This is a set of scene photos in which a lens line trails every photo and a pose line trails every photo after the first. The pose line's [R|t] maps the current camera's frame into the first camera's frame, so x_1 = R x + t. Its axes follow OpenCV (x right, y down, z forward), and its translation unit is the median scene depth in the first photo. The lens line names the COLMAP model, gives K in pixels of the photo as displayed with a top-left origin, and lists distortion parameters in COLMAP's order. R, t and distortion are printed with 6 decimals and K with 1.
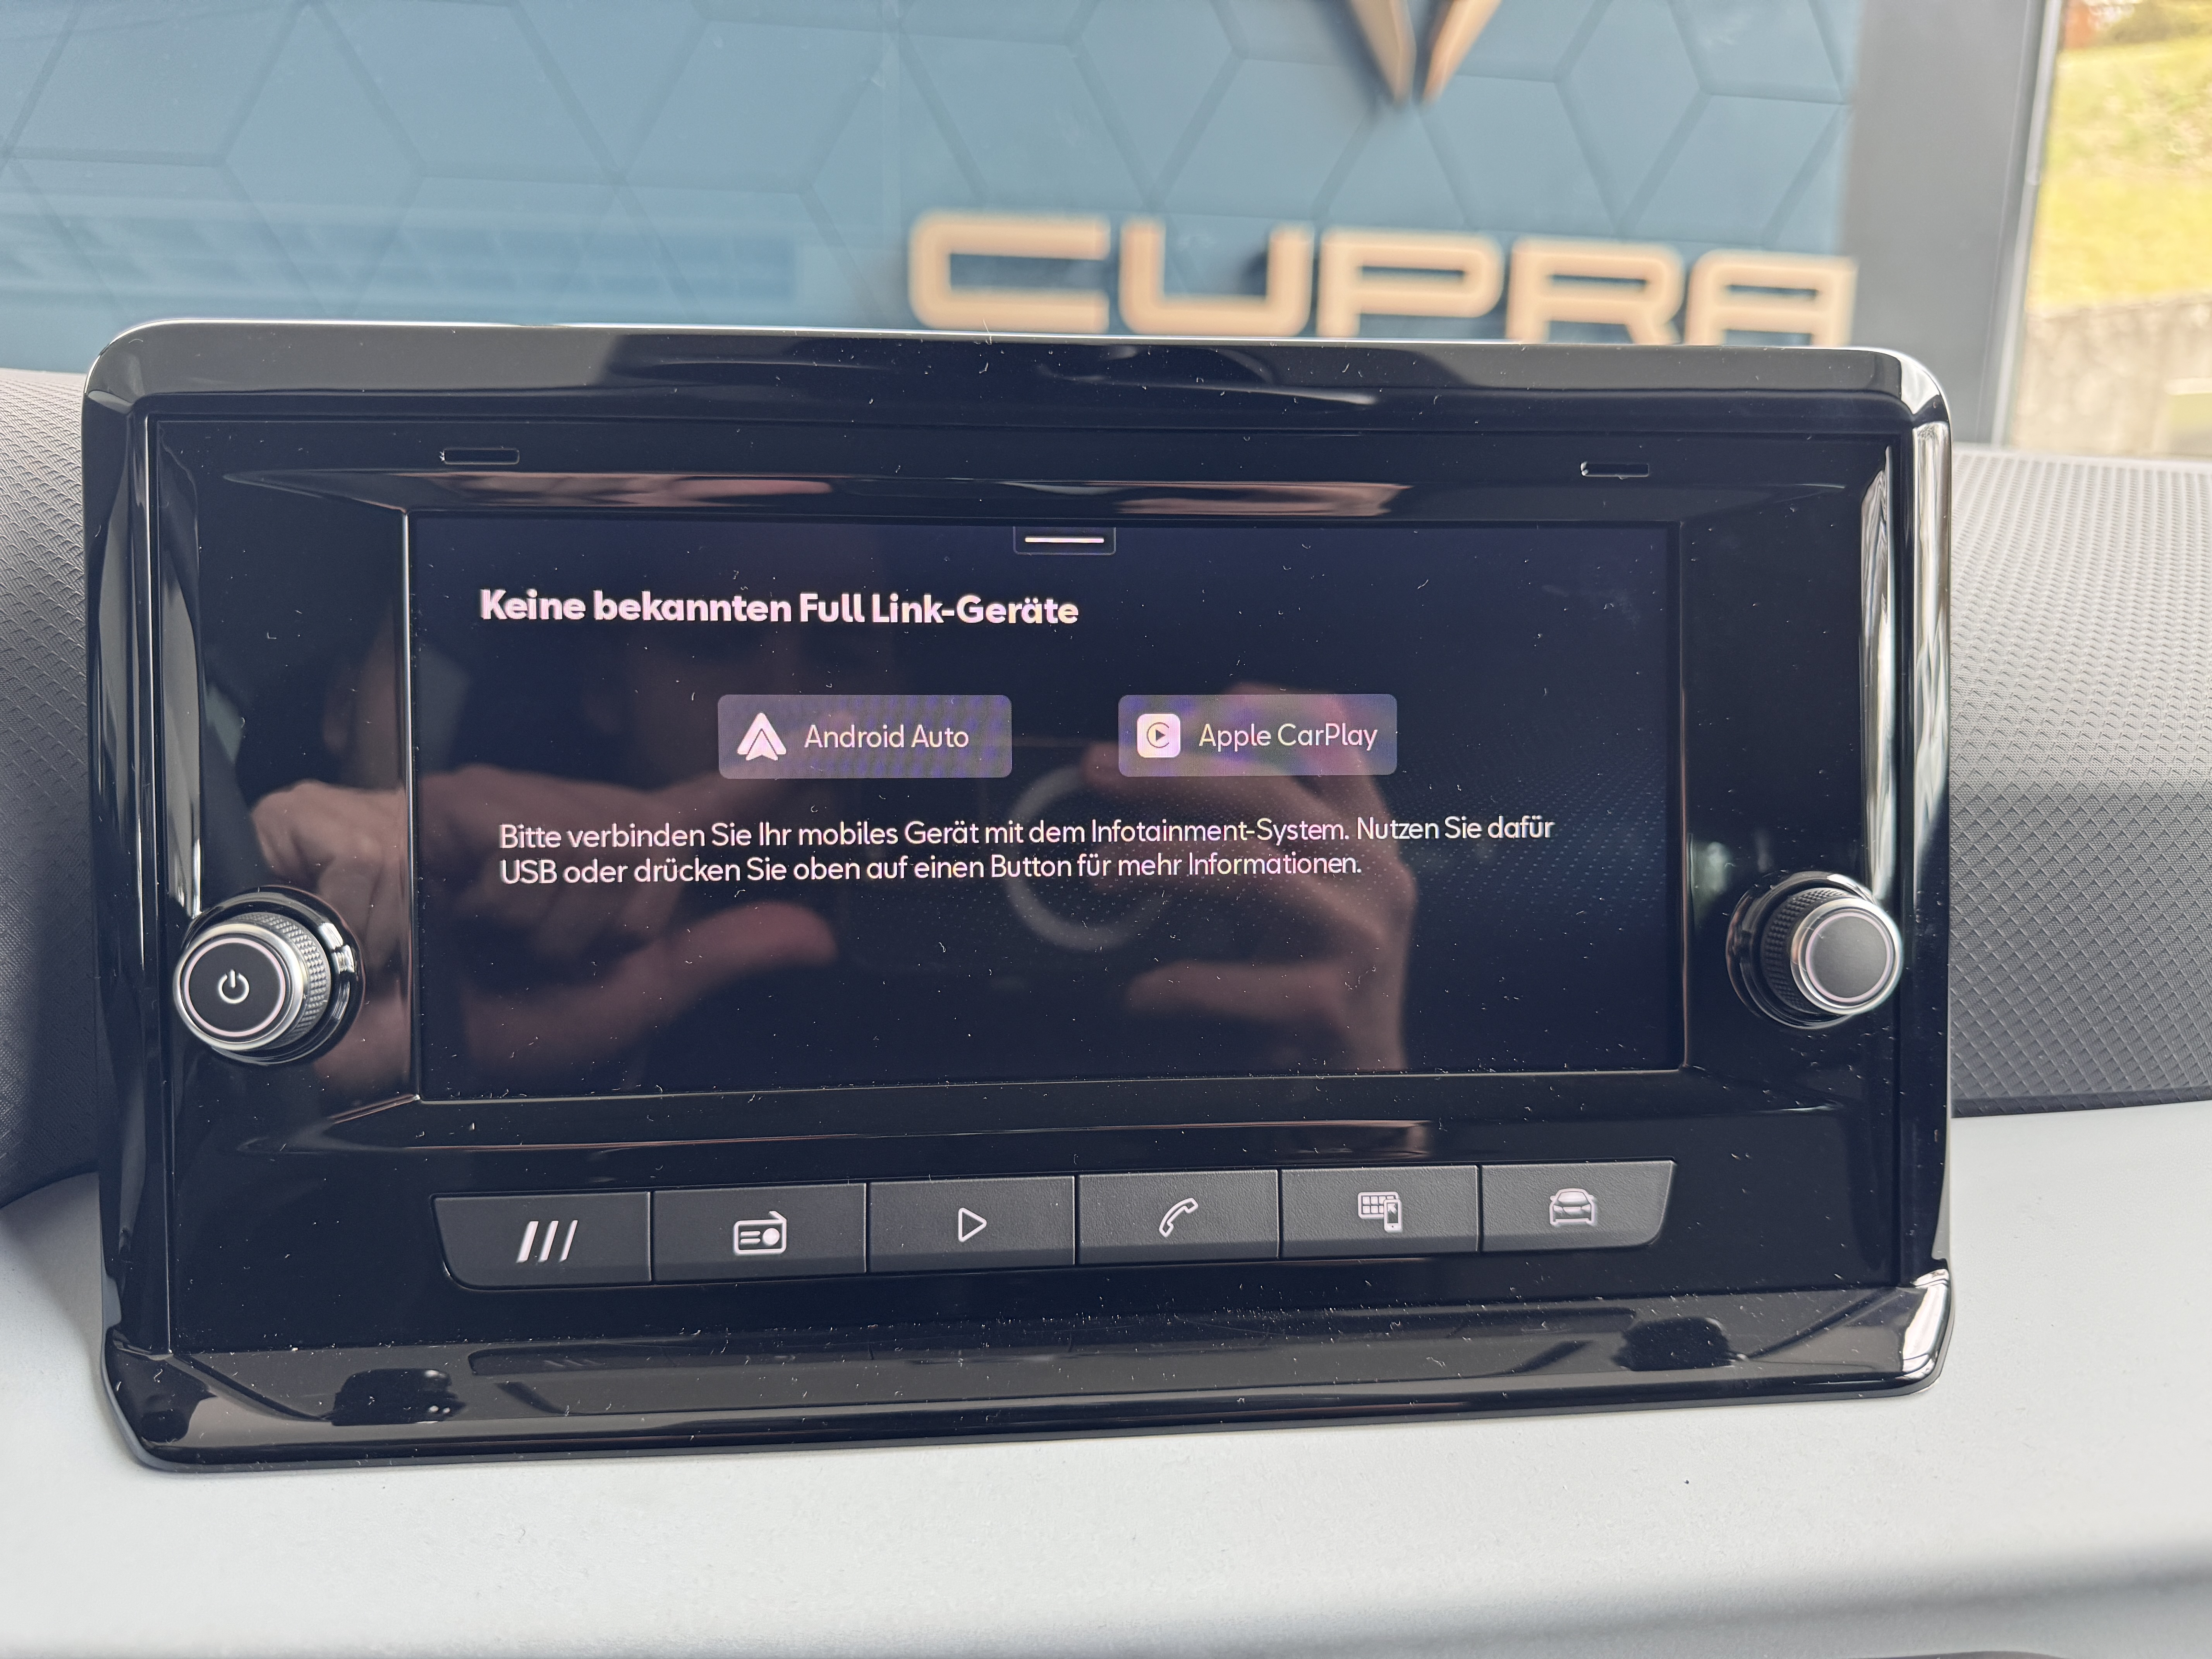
lens RADIAL K [[1558.2, 0, 1104.8], [0, 1558.2, 826.5], [0, 0, 1]] dist [0.018357, -0.025080]
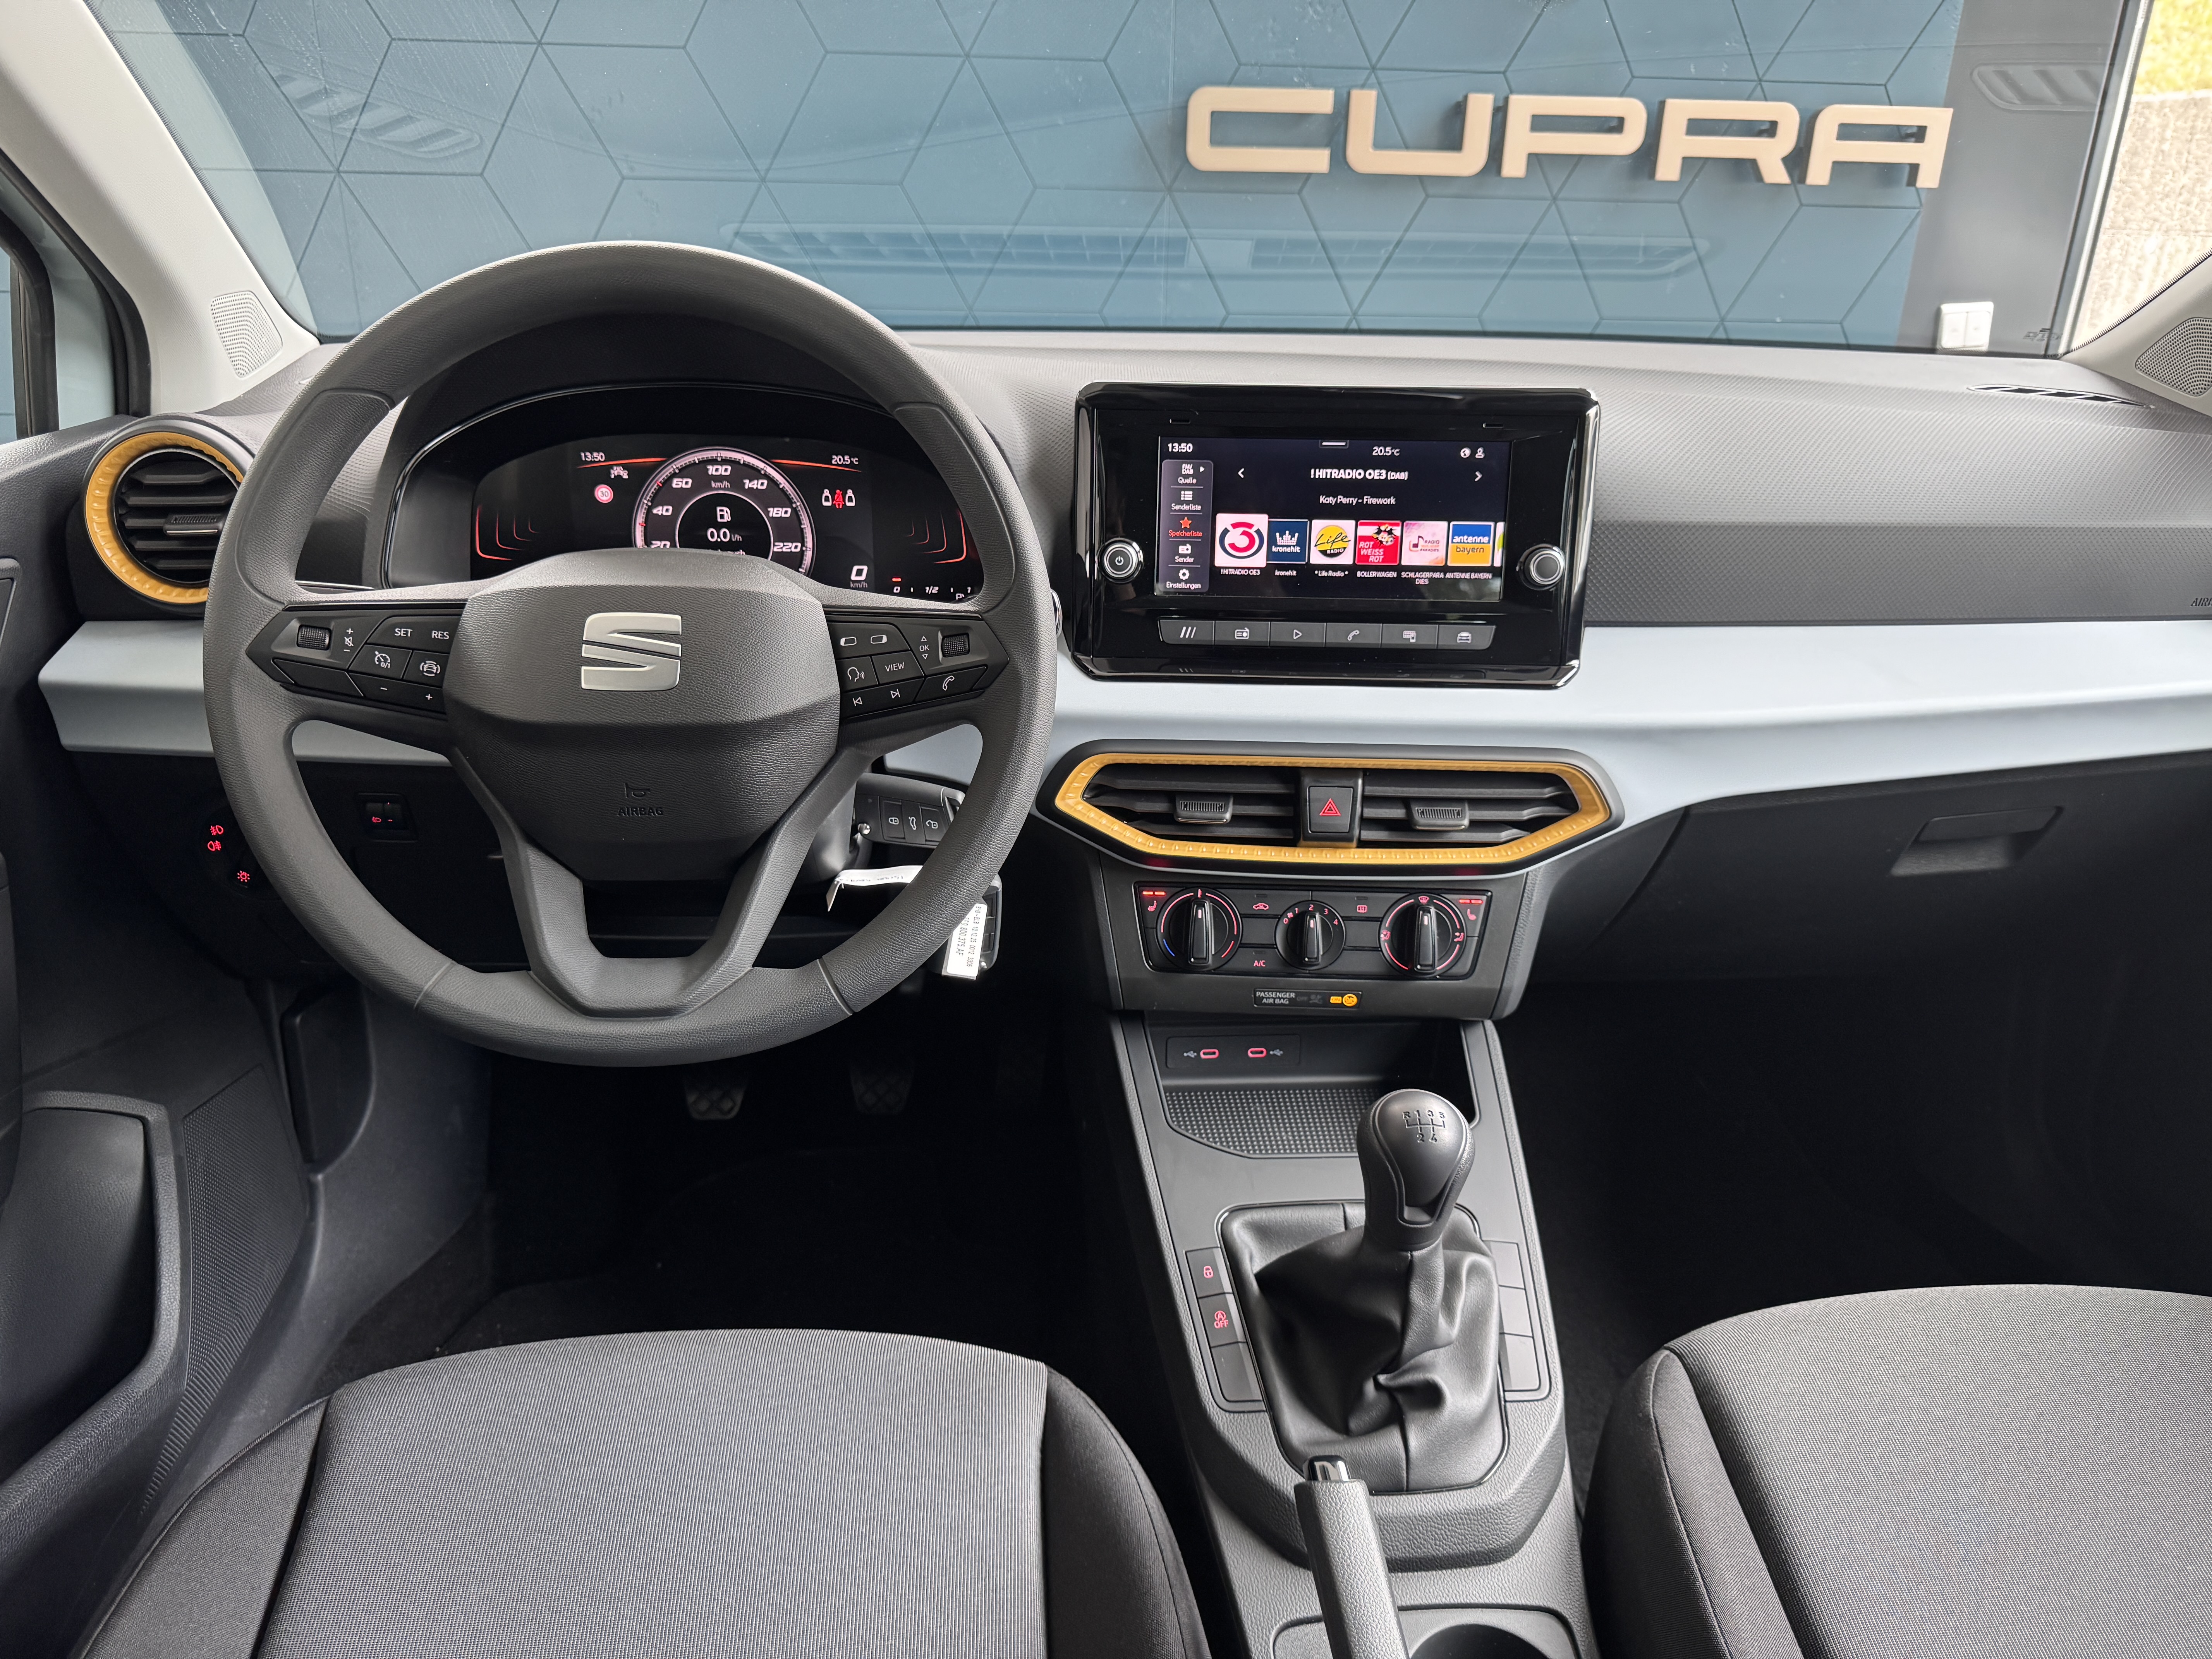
lens RADIAL K [[1558.2, 0, 1098.7], [0, 1558.2, 876.9], [0, 0, 1]] dist [0.018357, -0.025080]
pose [[0.992424, 0.050228, -0.112125, -0.105400], [-0.028716, 0.982166, 0.185809, 0.139695], [0.119458, -0.181181, 0.976167, -2.699721]]
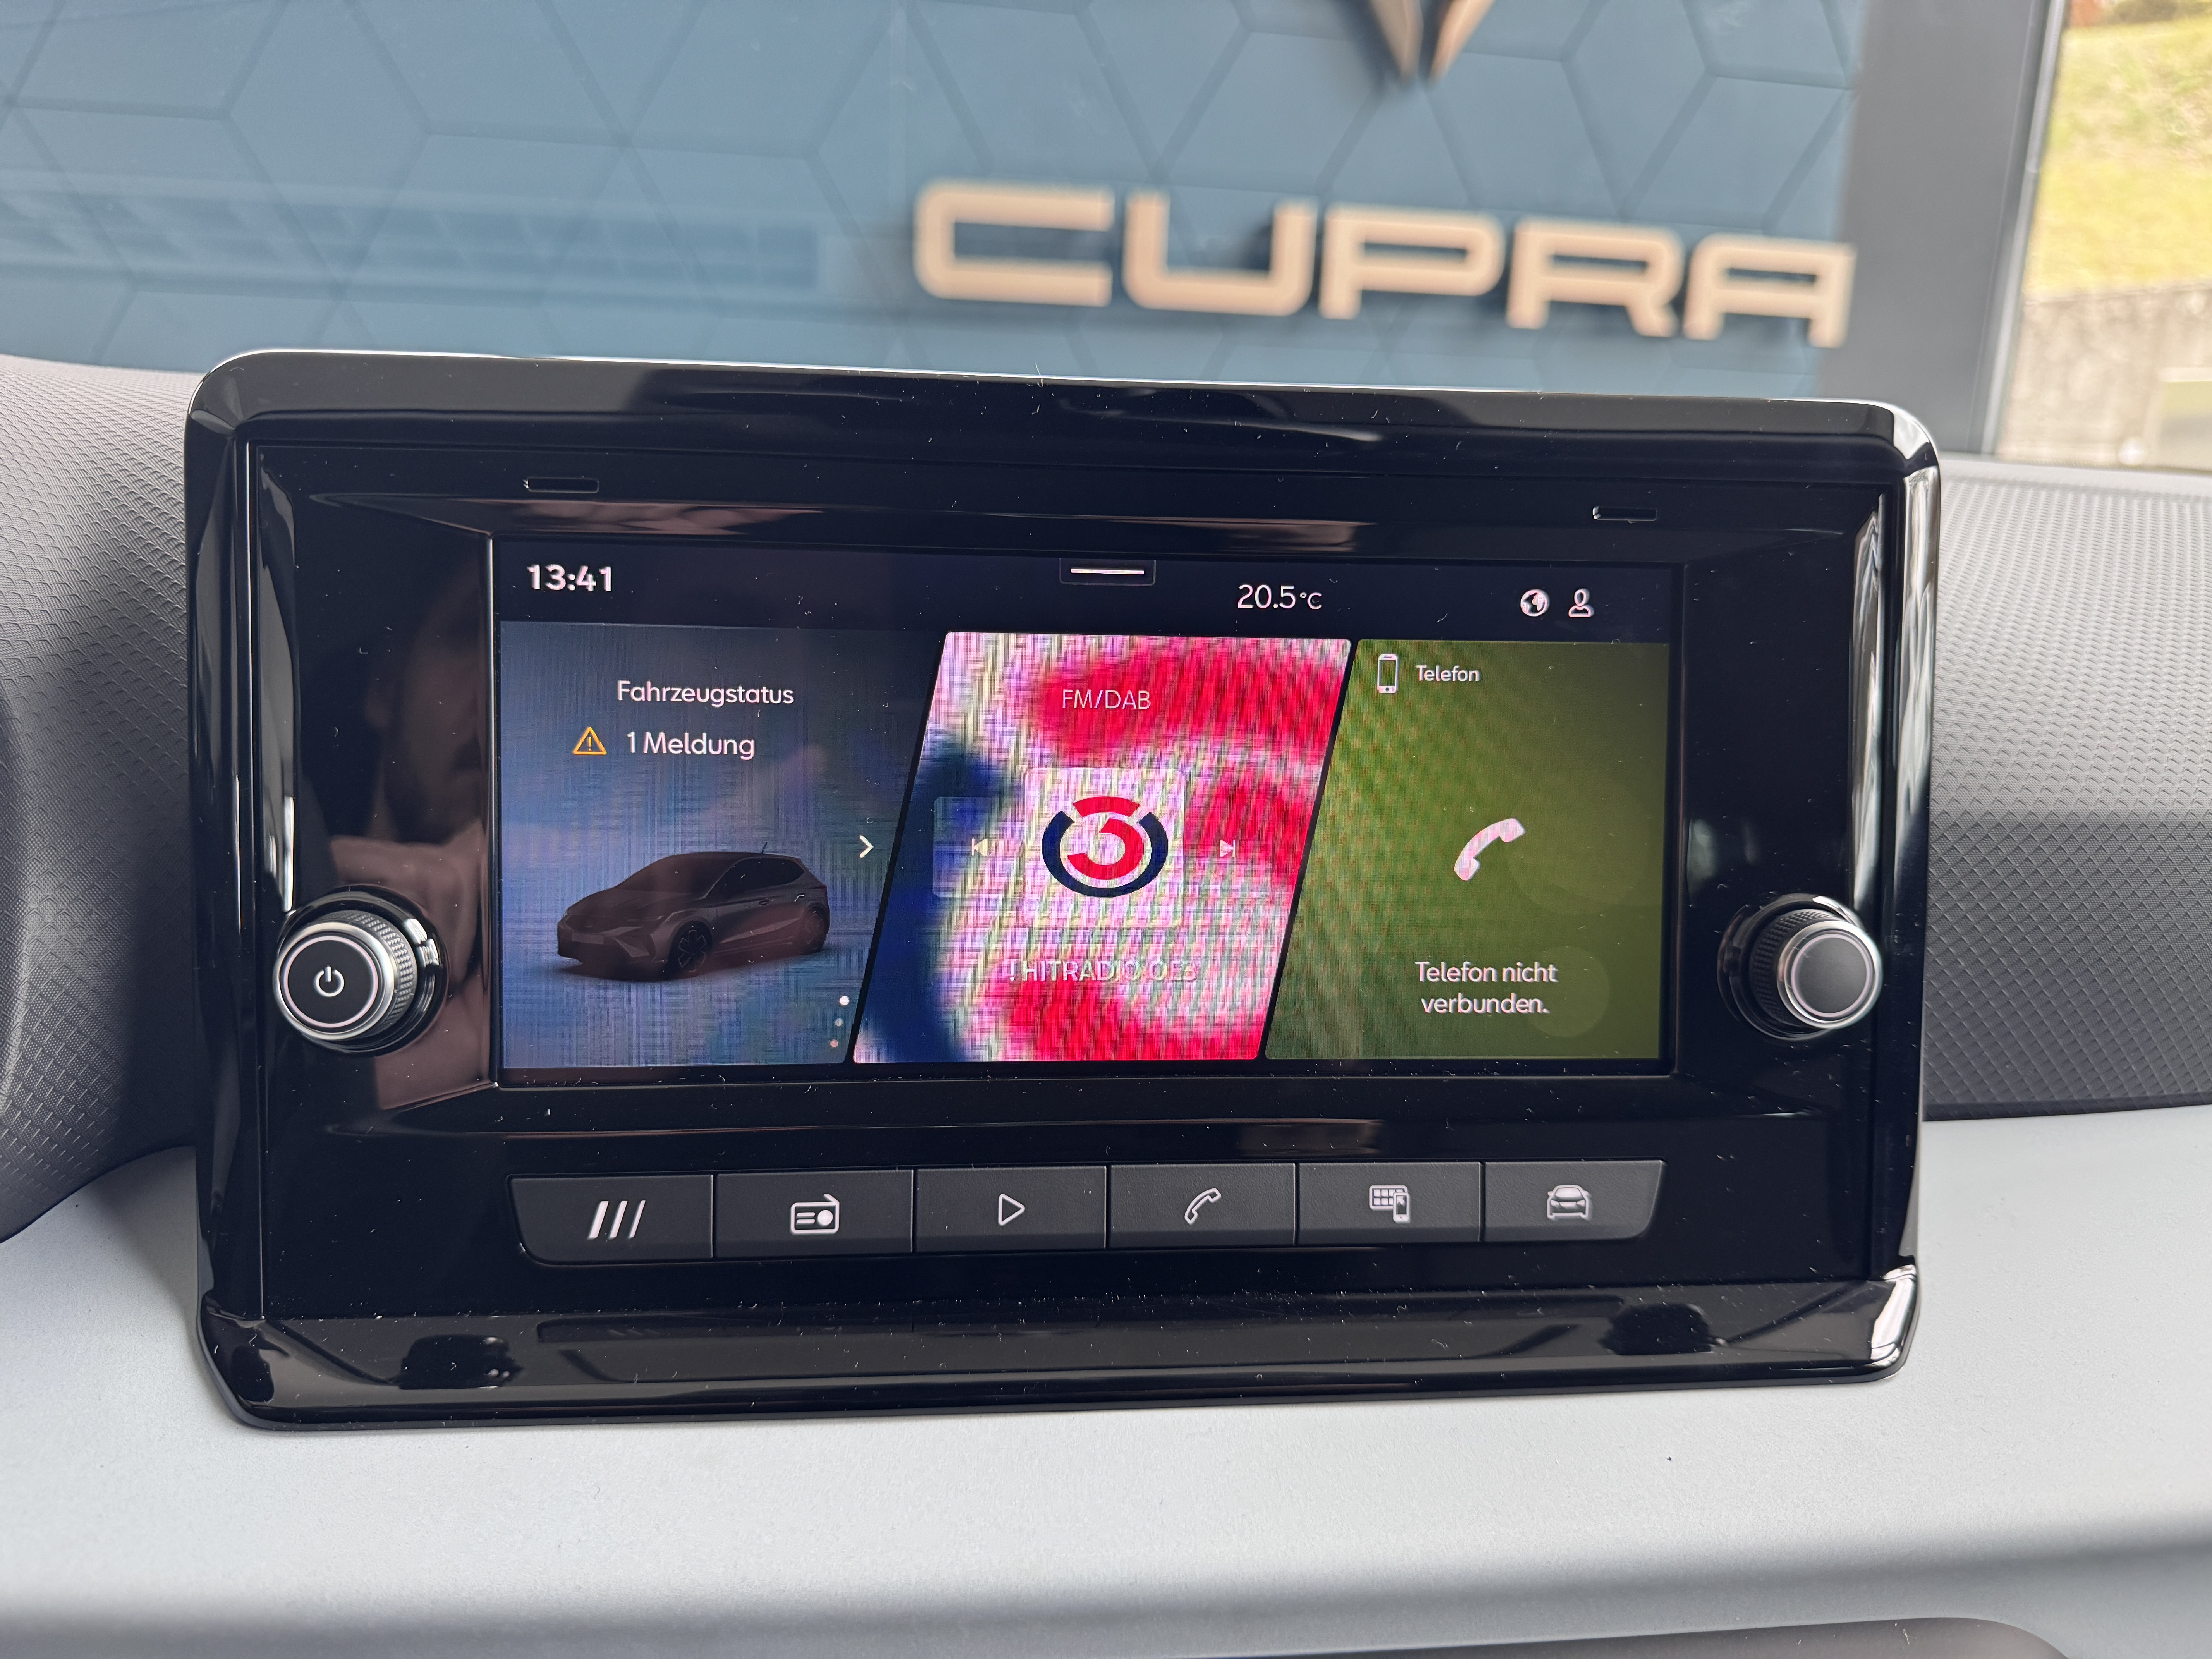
lens RADIAL K [[1558.2, 0, 1103.3], [0, 1558.2, 820.8], [0, 0, 1]] dist [0.018357, -0.025080]
pose [[0.999809, 0.017755, 0.008116, -0.033433], [-0.017913, 0.999641, 0.019931, -0.033496], [-0.007760, -0.020072, 0.999768, -0.064949]]
